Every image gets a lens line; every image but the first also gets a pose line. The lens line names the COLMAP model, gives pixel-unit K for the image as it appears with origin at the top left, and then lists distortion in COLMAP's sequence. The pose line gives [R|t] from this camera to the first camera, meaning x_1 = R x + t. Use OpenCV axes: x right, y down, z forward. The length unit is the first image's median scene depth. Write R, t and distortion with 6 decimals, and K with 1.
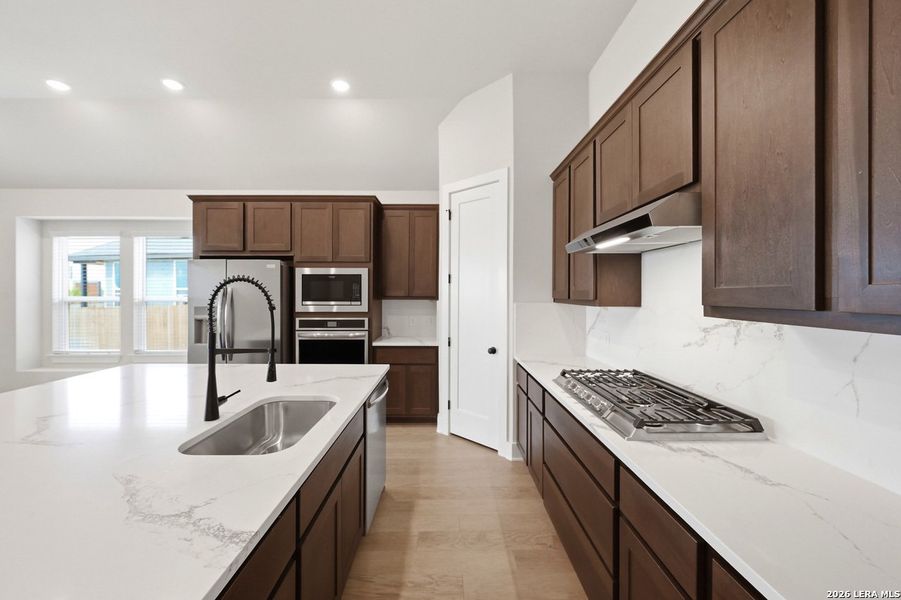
lens RADIAL K [[359.6, 0, 451.2], [0, 359.6, 296.6], [0, 0, 1]] dist [0.000033, -0.000232]
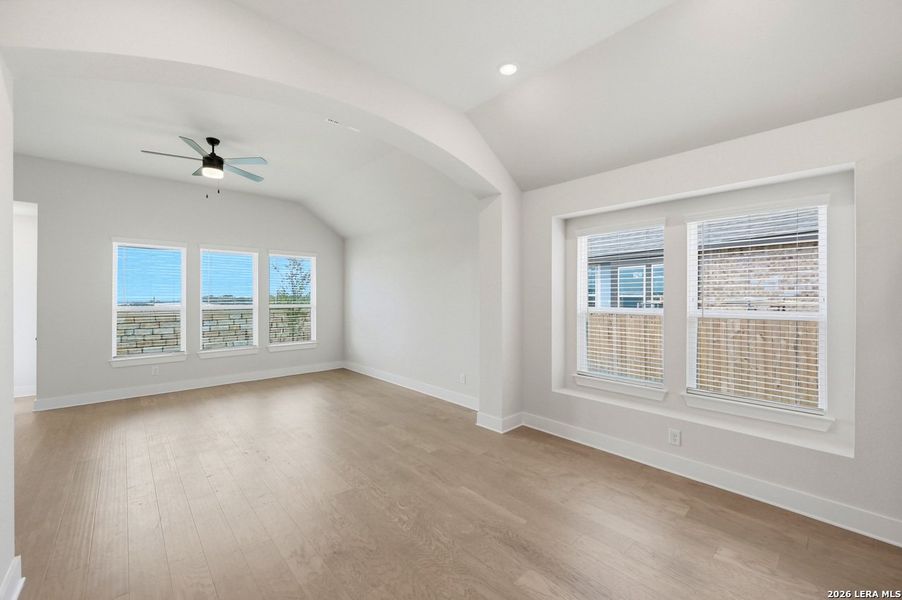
lens RADIAL K [[360.0, 0, 451.7], [0, 360.0, 296.6], [0, 0, 1]] dist [0.000033, -0.000232]
pose [[0.669649, 0.001173, -0.742677, -0.848894], [-0.004997, 0.999983, -0.002926, -0.025633], [0.742661, 0.005671, 0.669644, 0.260315]]
